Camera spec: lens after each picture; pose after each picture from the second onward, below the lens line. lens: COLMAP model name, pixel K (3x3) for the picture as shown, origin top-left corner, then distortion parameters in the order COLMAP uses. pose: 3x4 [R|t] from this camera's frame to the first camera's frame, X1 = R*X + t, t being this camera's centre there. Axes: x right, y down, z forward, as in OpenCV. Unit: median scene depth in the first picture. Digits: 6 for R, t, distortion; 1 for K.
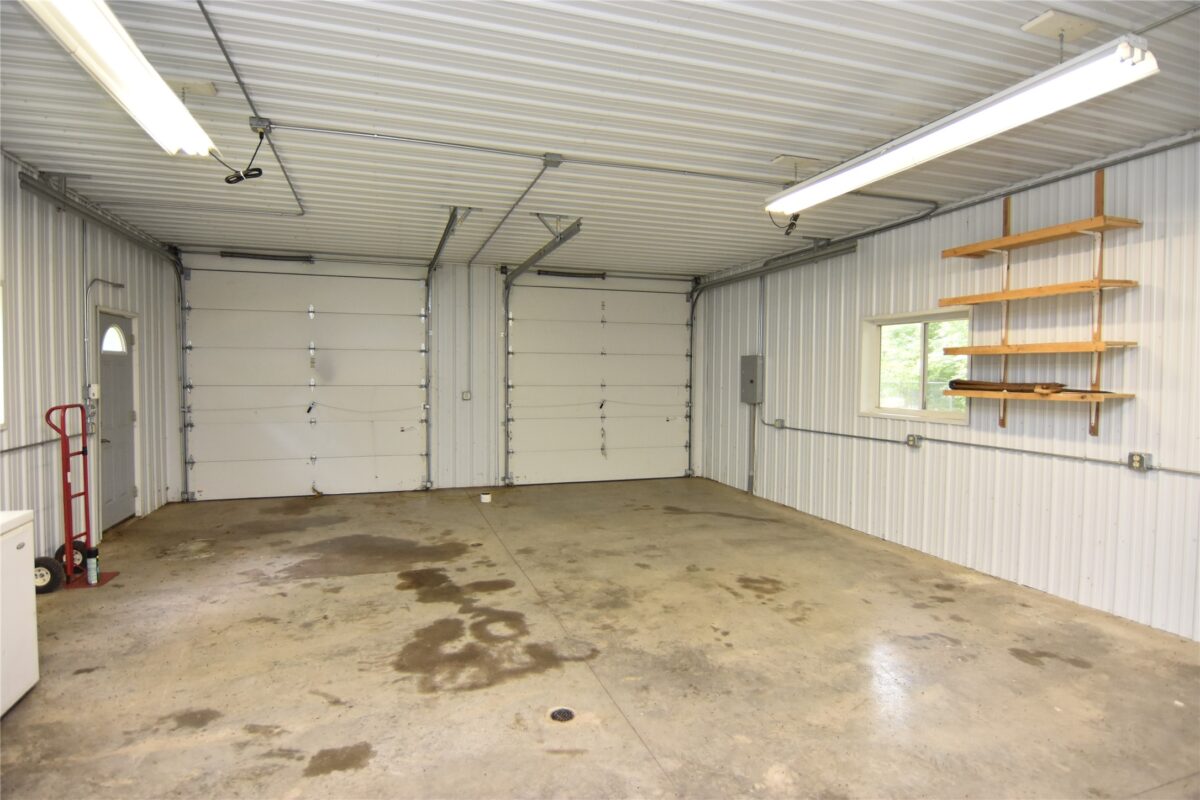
lens RADIAL K [[635.8, 0, 599.2], [0, 635.8, 397.8], [0, 0, 1]] dist [0.001096, -0.015246]
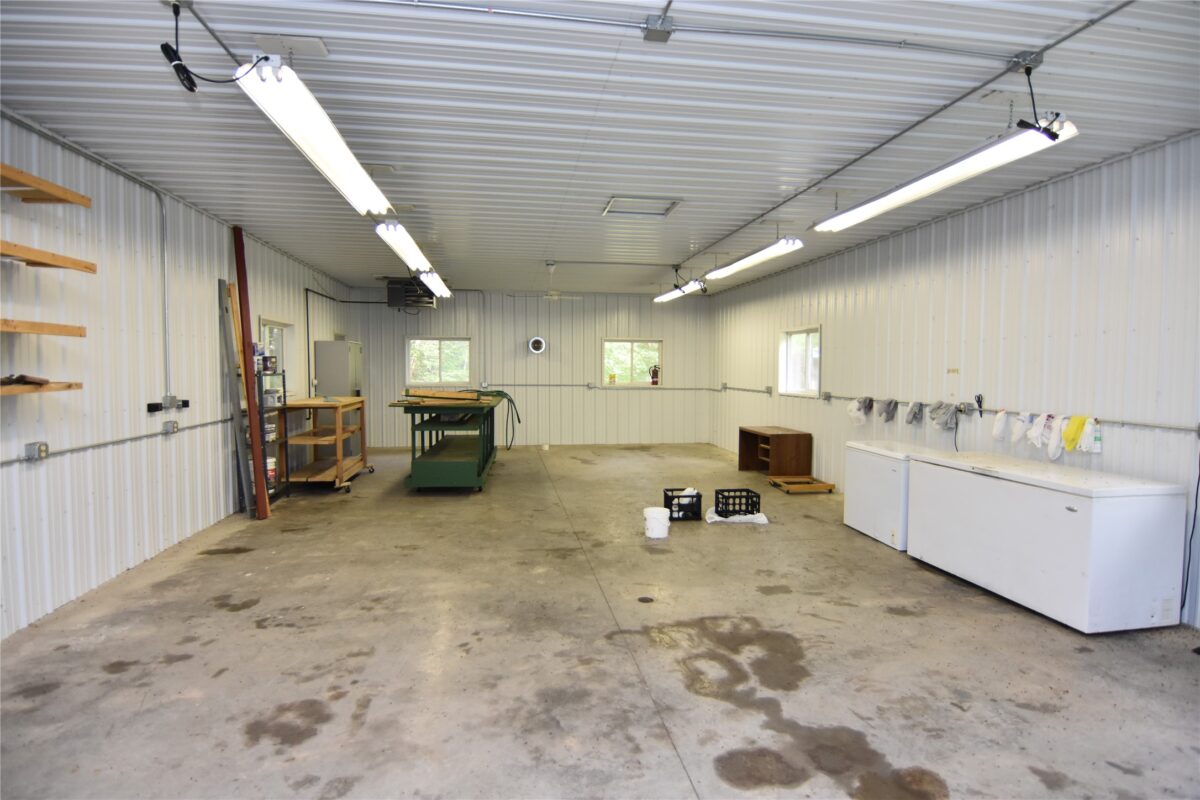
lens RADIAL K [[635.8, 0, 601.2], [0, 635.8, 399.1], [0, 0, 1]] dist [0.001096, -0.015246]
pose [[-0.985267, -0.022769, 0.169500, -0.146124], [-0.007387, 0.995839, 0.090835, -0.071467], [-0.170863, 0.088245, -0.981335, 1.810510]]
